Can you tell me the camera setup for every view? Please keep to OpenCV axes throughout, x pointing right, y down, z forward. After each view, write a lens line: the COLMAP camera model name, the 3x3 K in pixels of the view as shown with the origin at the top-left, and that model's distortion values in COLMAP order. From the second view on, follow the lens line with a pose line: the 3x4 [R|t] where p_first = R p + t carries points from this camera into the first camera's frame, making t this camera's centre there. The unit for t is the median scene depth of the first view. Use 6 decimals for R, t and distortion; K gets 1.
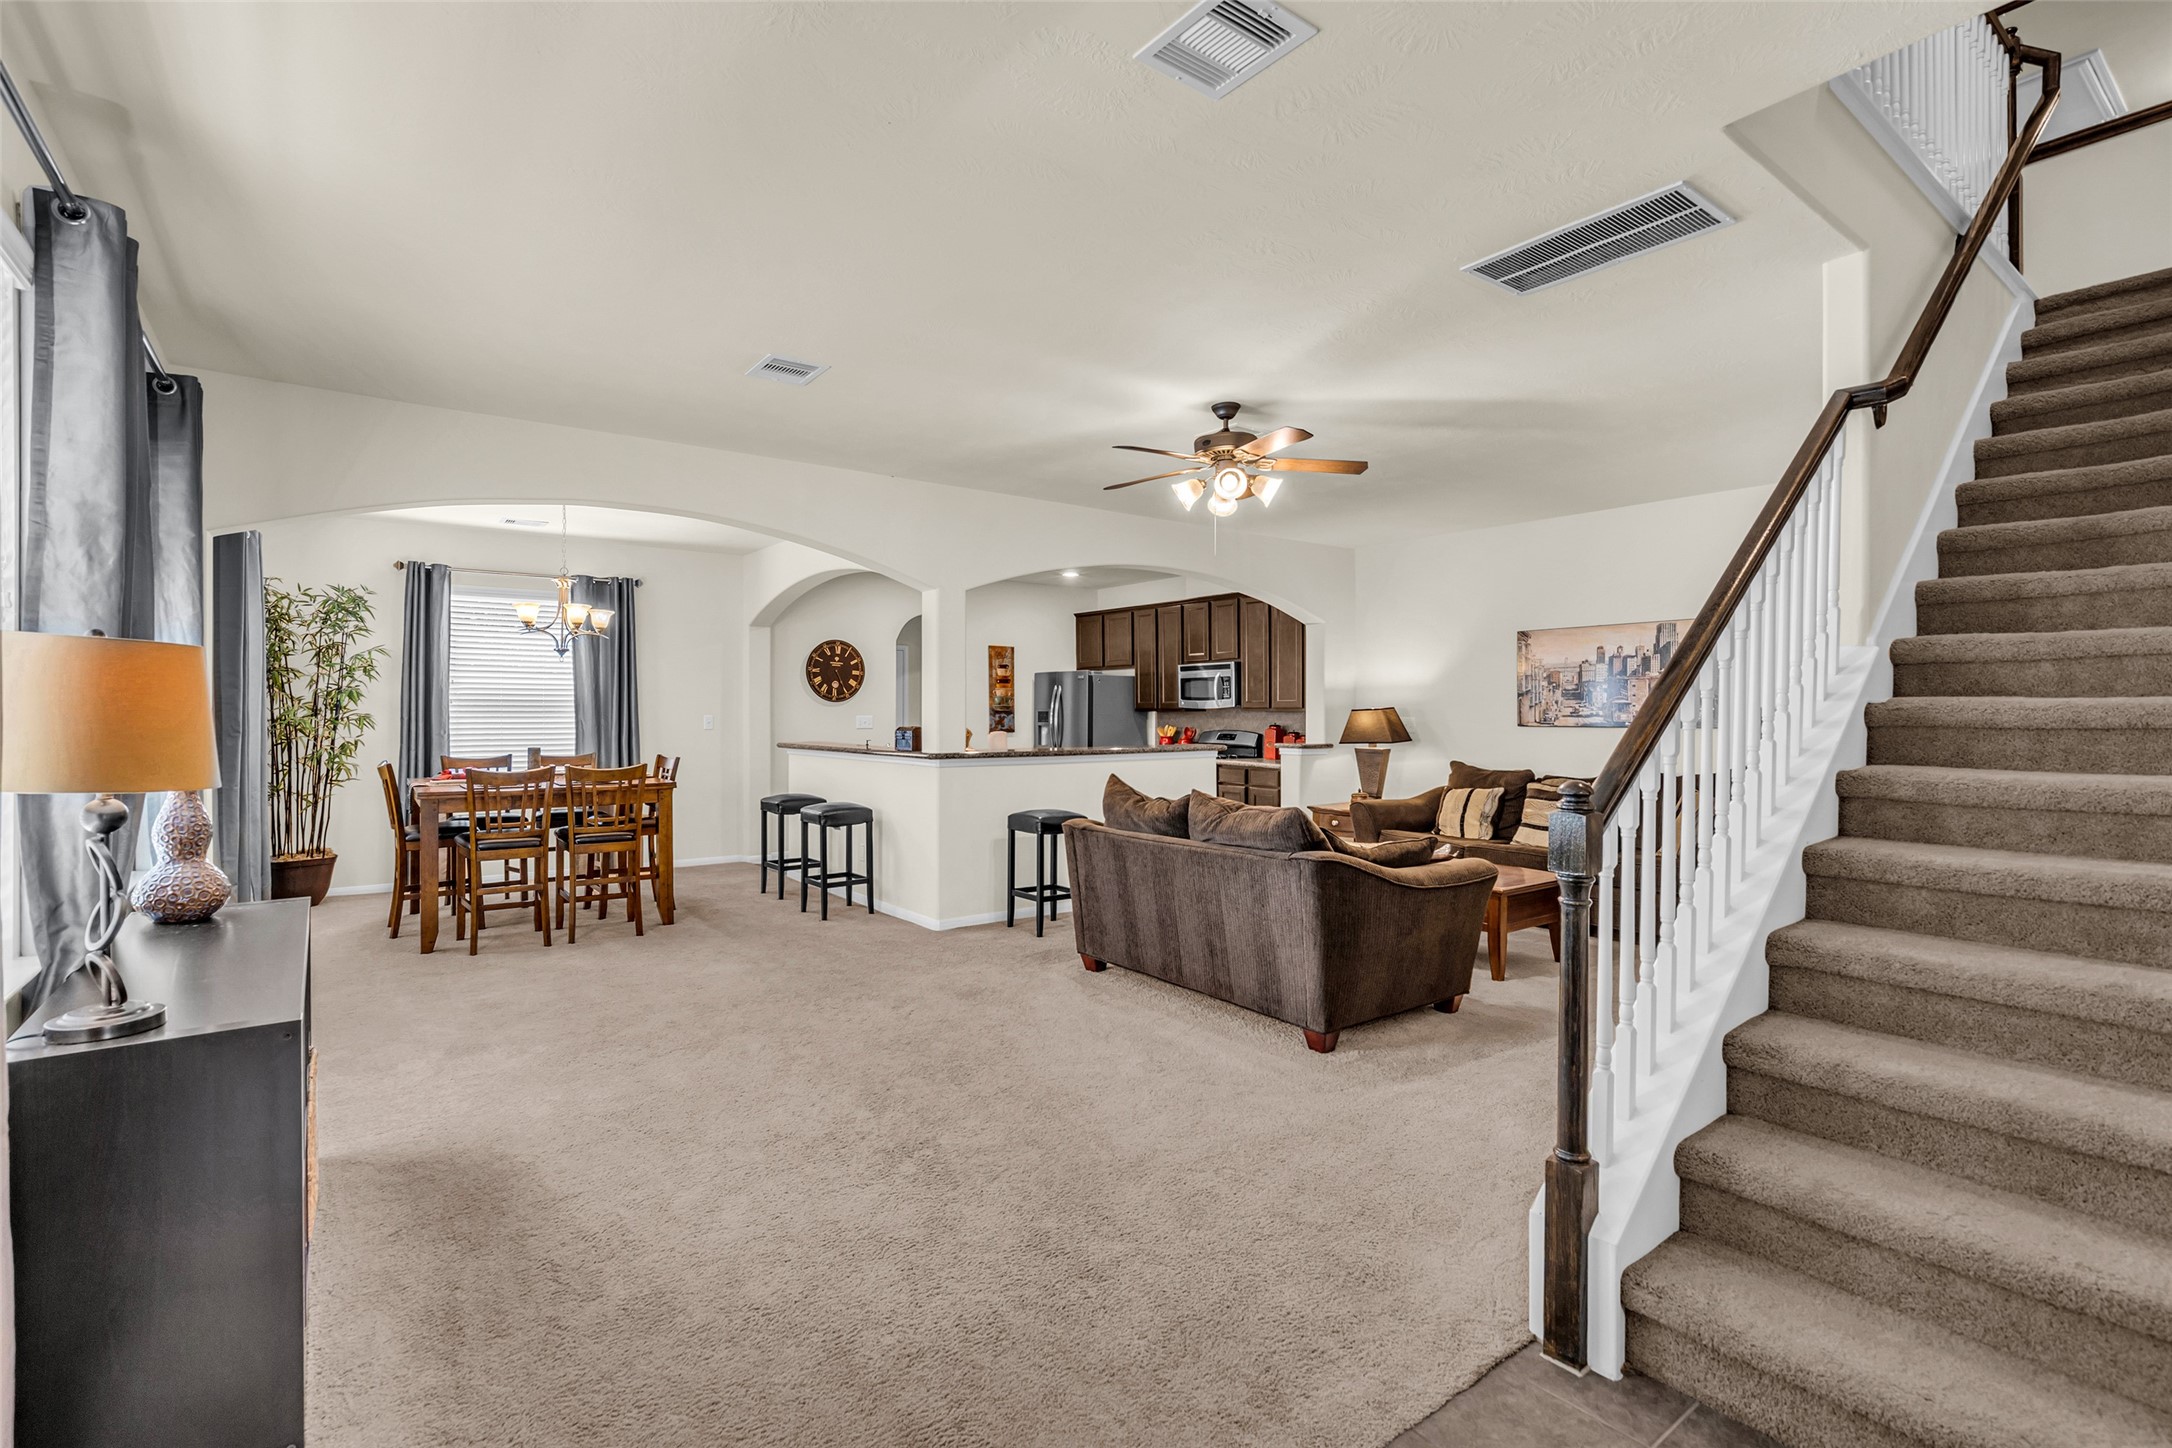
lens RADIAL K [[1003.4, 0, 1079.0], [0, 1003.4, 715.4], [0, 0, 1]] dist [-0.017163, 0.004054]
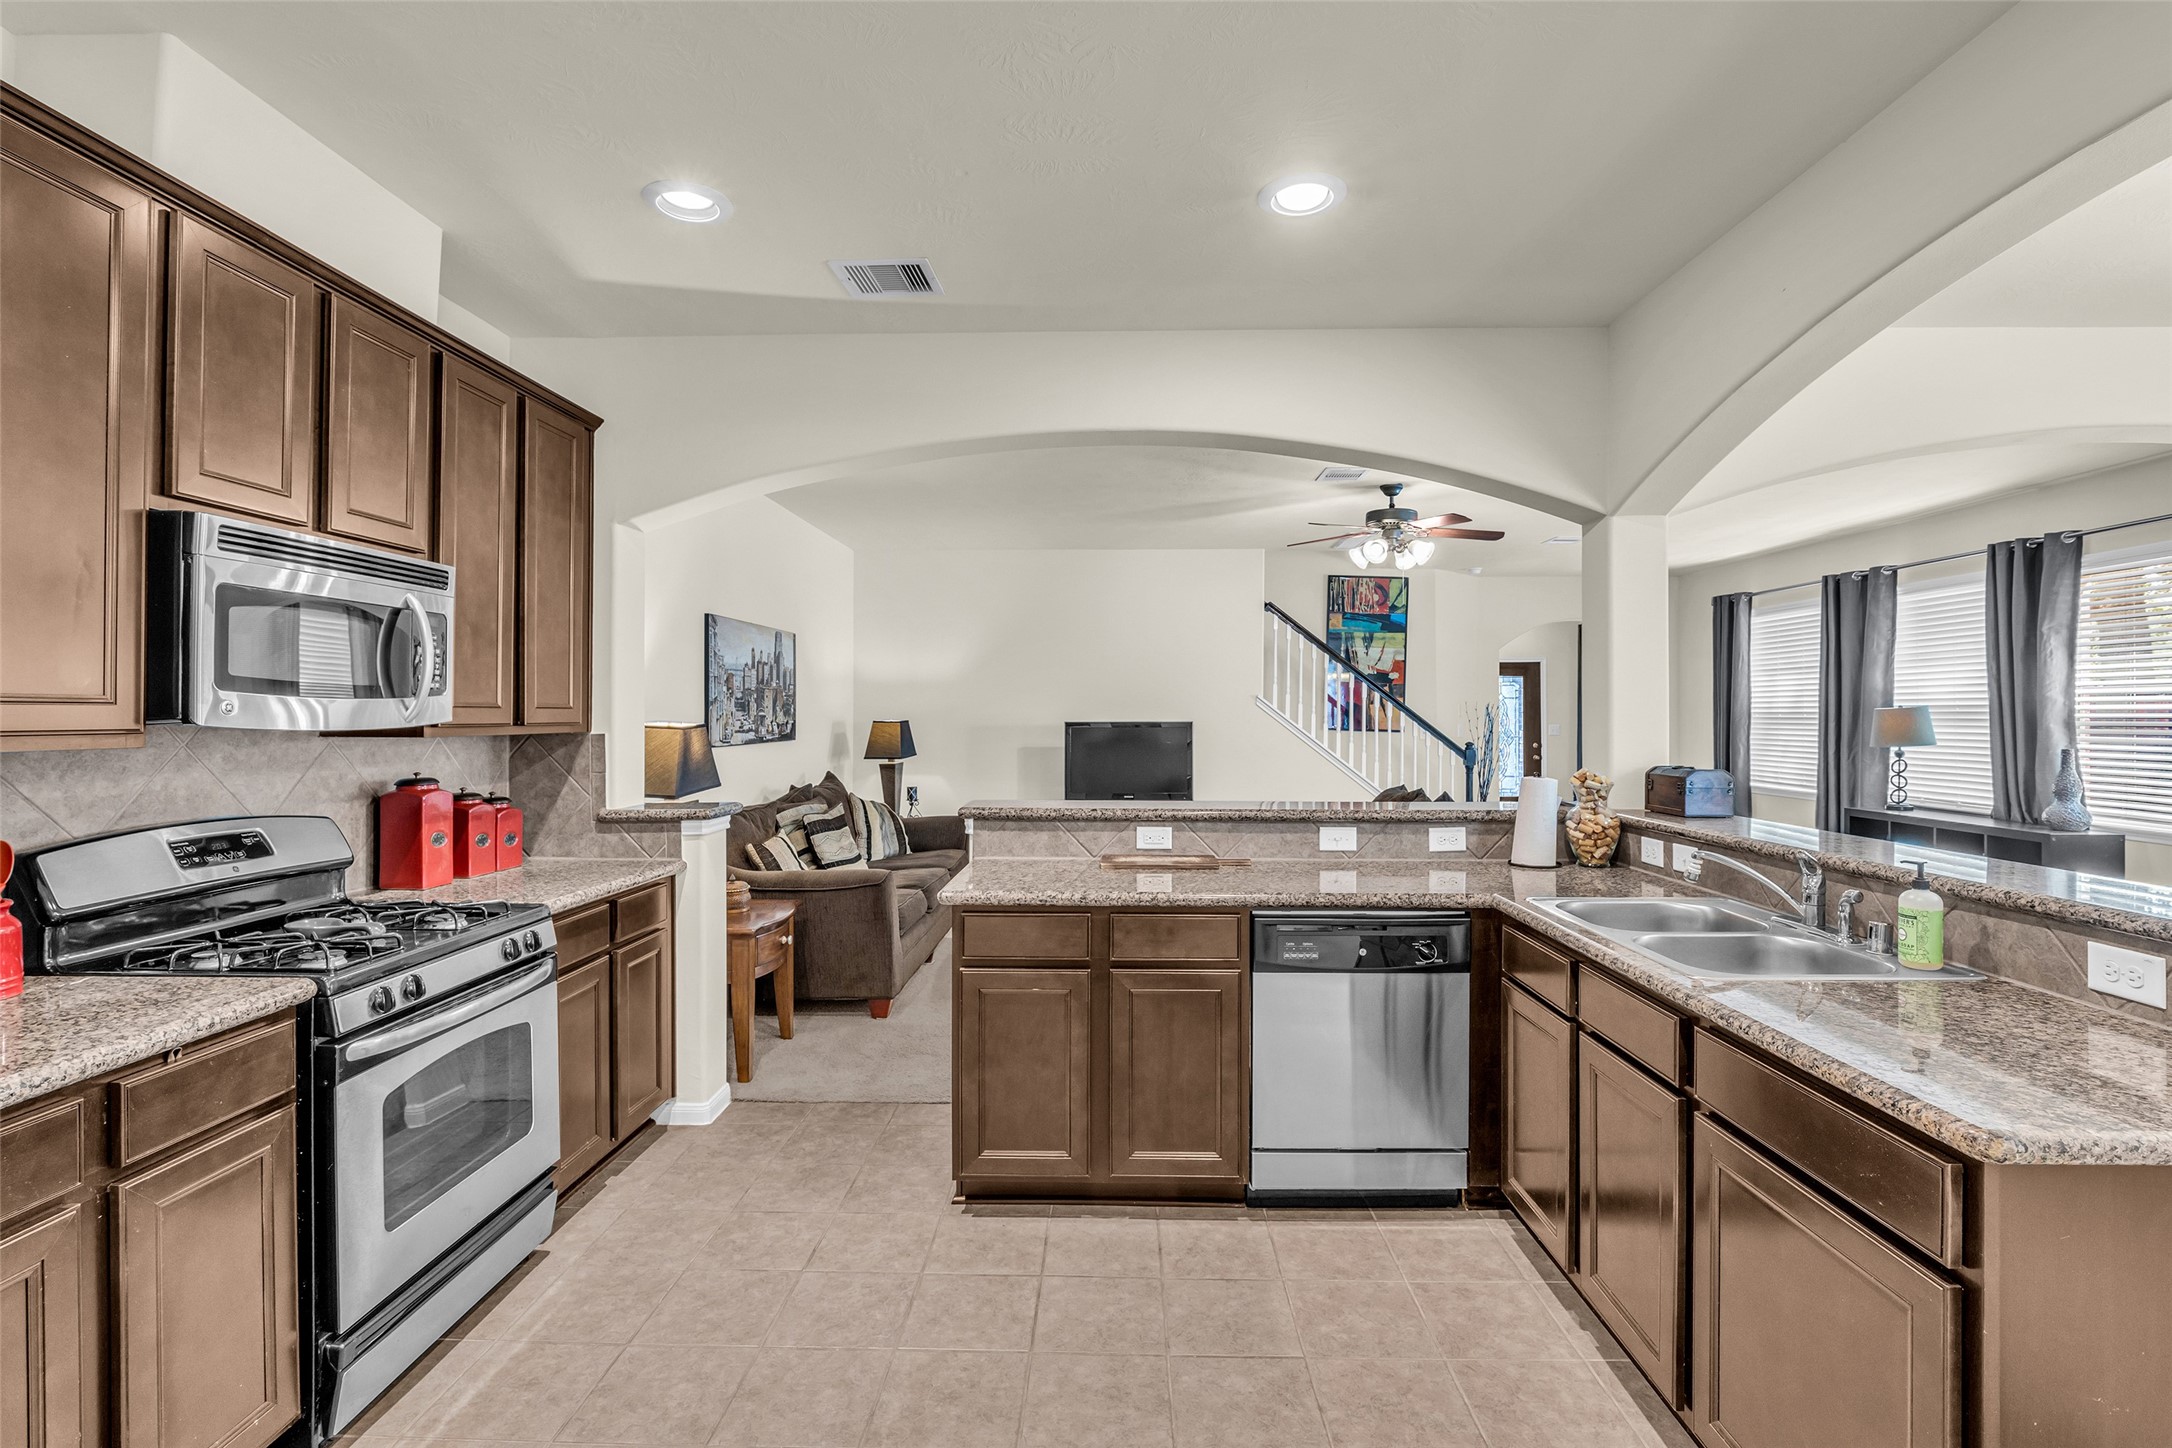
lens RADIAL K [[1003.4, 0, 1081.0], [0, 1003.4, 704.7], [0, 0, 1]] dist [-0.017163, 0.004054]
pose [[-0.775422, 0.006288, 0.631412, -0.193164], [0.003135, 0.999976, -0.006108, -0.013104], [-0.631435, -0.002757, -0.775424, 1.278959]]
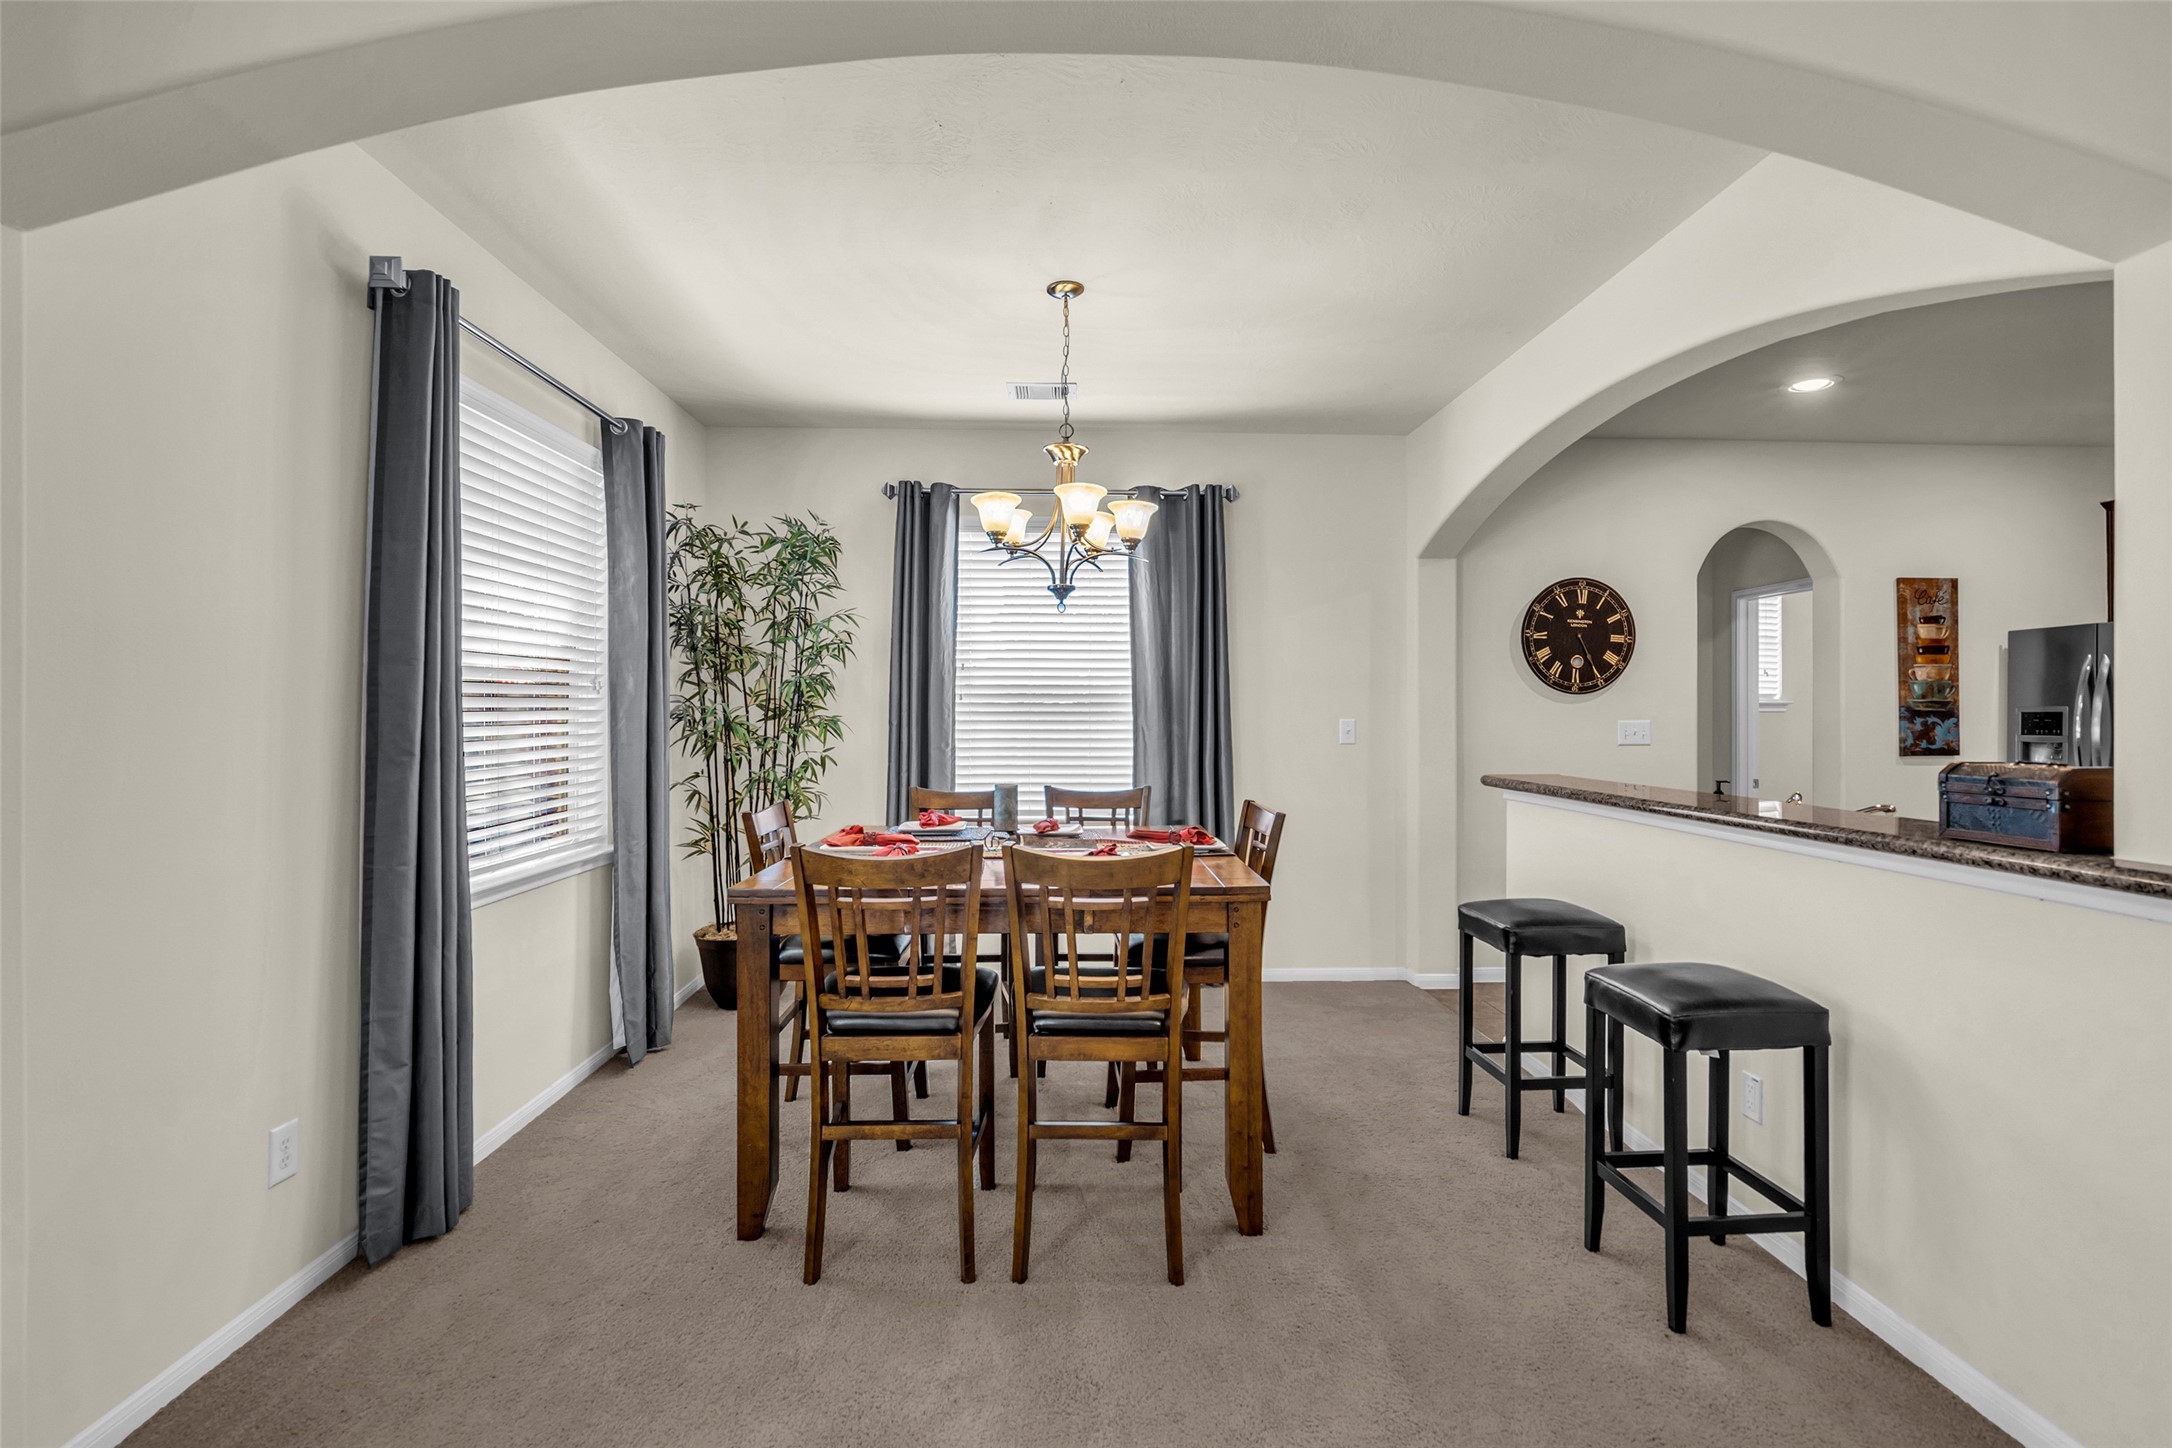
lens RADIAL K [[1003.4, 0, 1090.3], [0, 1003.4, 713.7], [0, 0, 1]] dist [-0.017163, 0.004054]
pose [[0.821555, -0.000429, -0.570129, -0.182448], [-0.001609, 0.999994, -0.003071, -0.001262], [0.570127, 0.003440, 0.821549, 0.494723]]
